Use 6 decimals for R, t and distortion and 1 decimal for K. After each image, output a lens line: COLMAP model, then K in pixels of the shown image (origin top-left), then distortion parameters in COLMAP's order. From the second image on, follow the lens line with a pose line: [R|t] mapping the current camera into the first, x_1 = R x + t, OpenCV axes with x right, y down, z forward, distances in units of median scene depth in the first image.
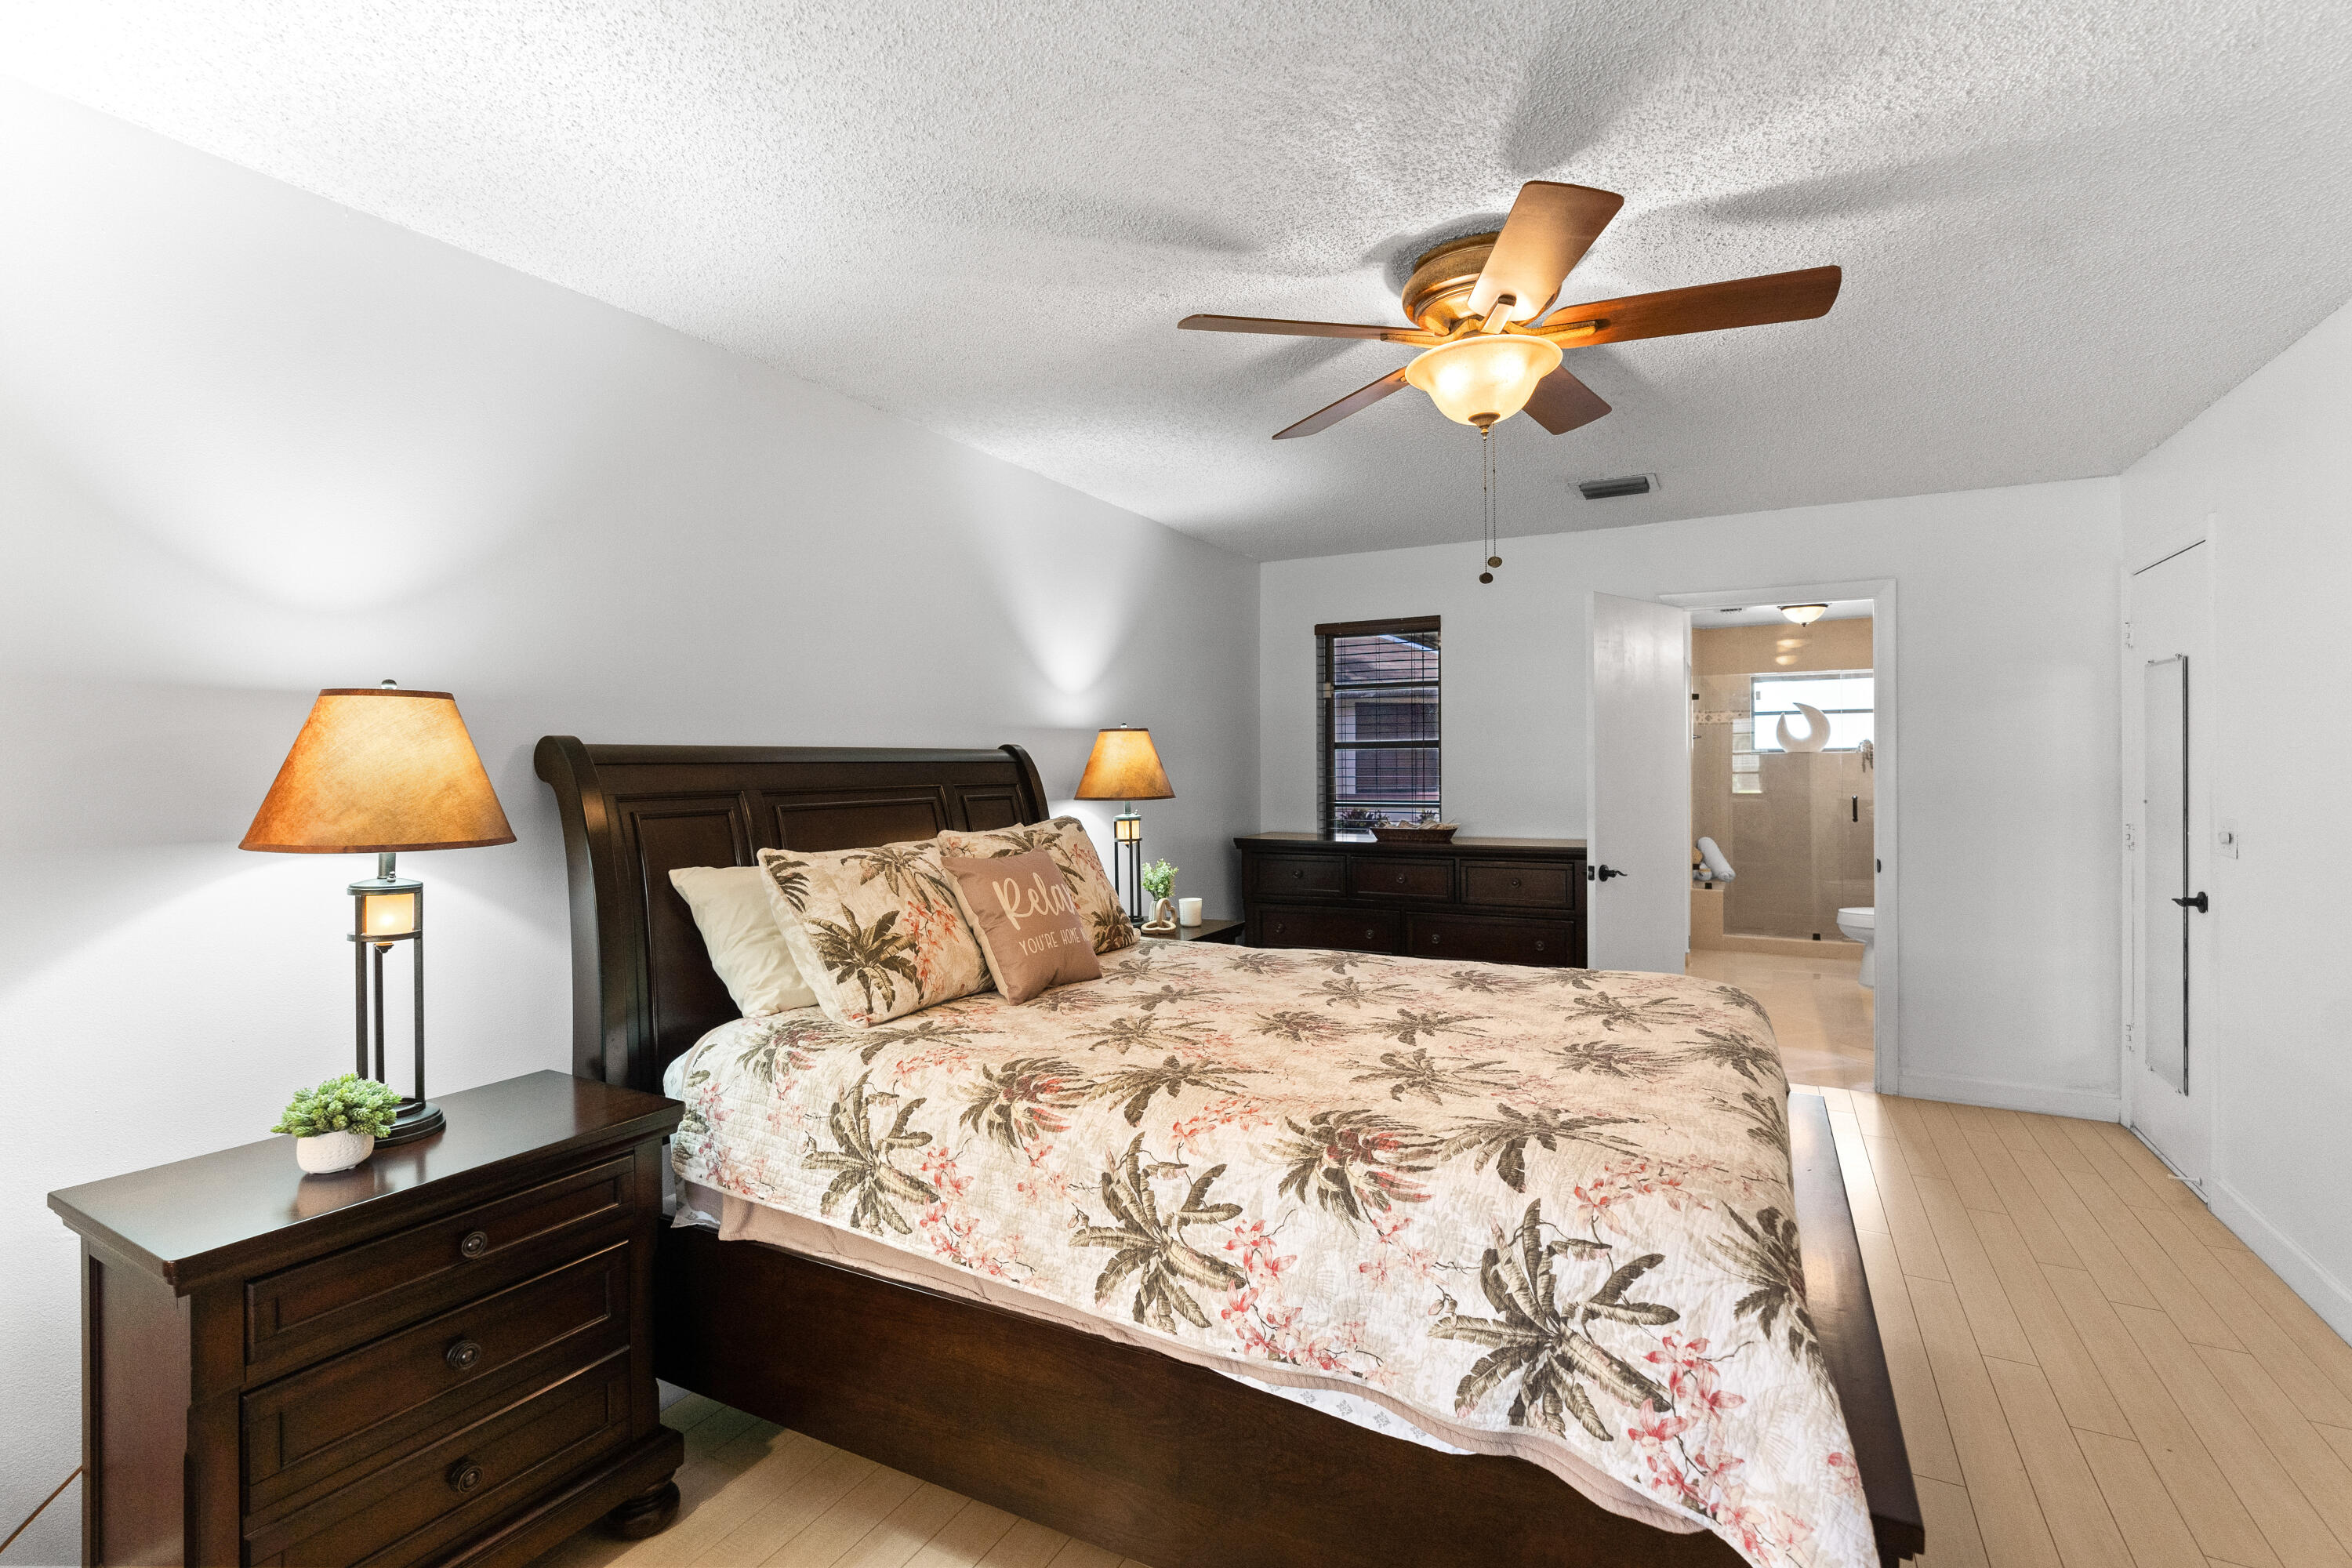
lens RADIAL K [[1061.7, 0, 1180.9], [0, 1061.7, 775.1], [0, 0, 1]] dist [-0.005222, 0.000140]
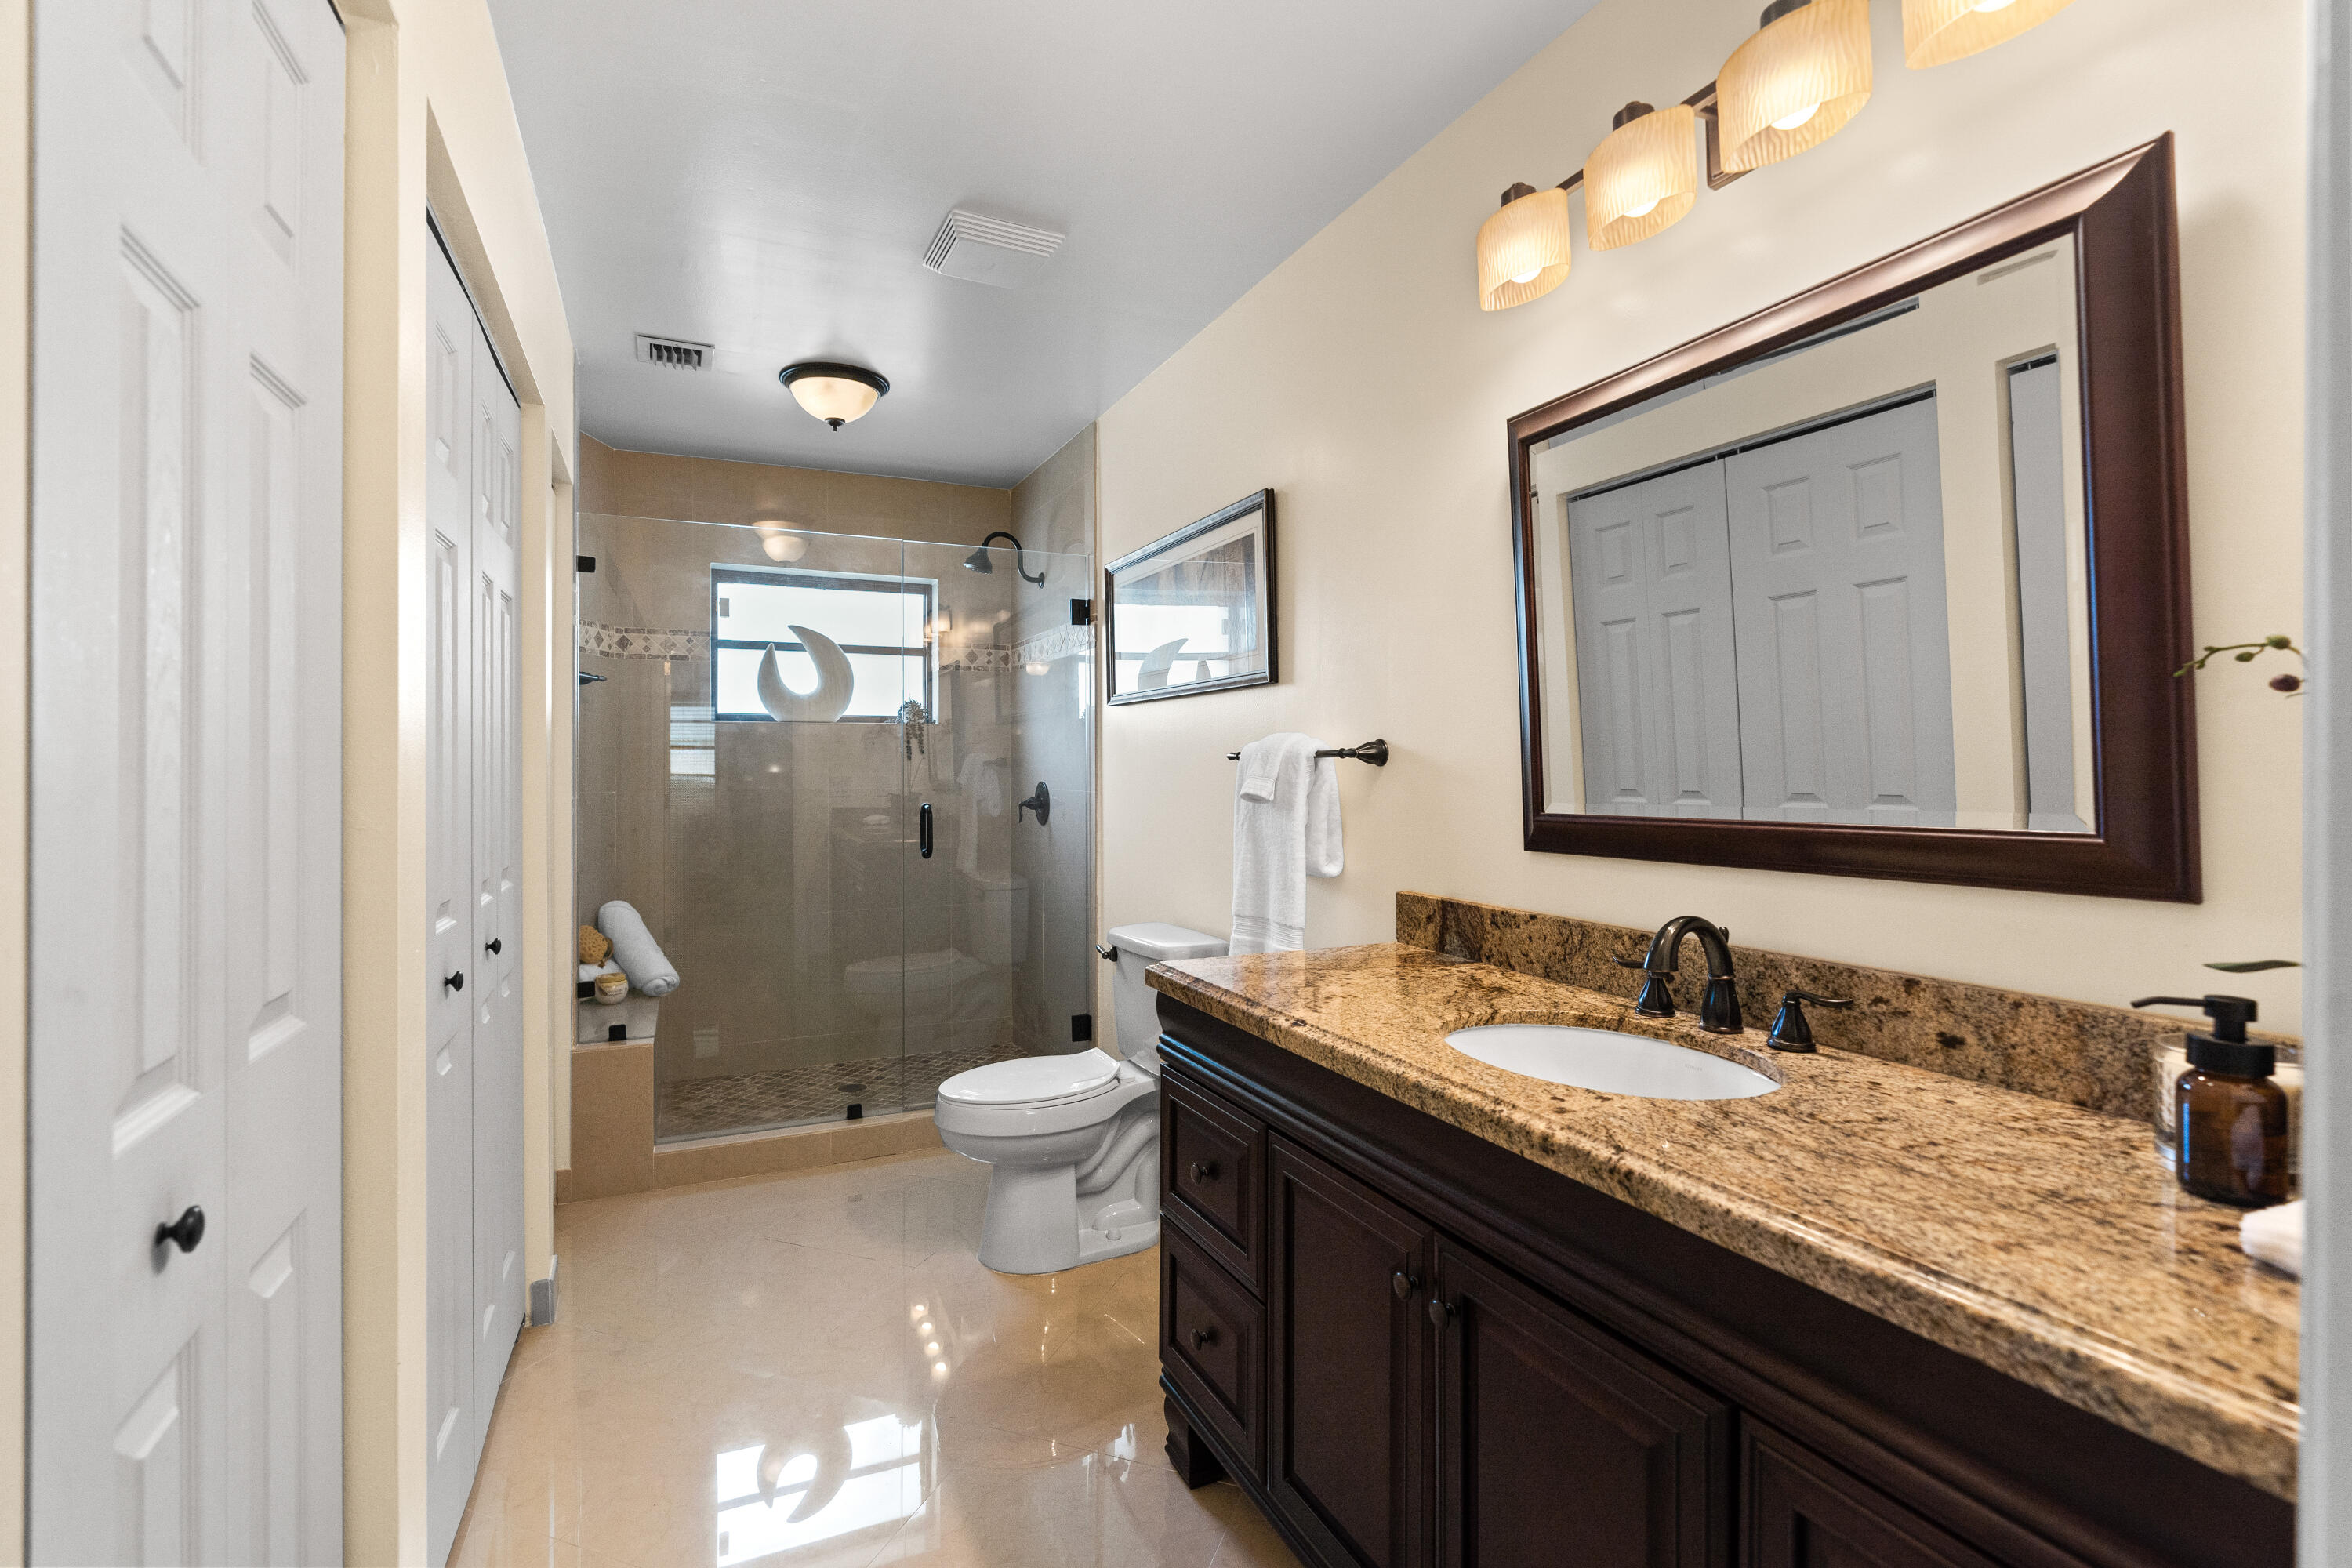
lens RADIAL K [[1061.7, 0, 1180.9], [0, 1061.7, 775.1], [0, 0, 1]] dist [-0.005222, 0.000140]
pose [[0.599612, 0.004841, 0.800276, 0.278941], [0.000001, 0.999982, -0.006050, 0.007892], [-0.800291, 0.003629, 0.599601, 0.539300]]
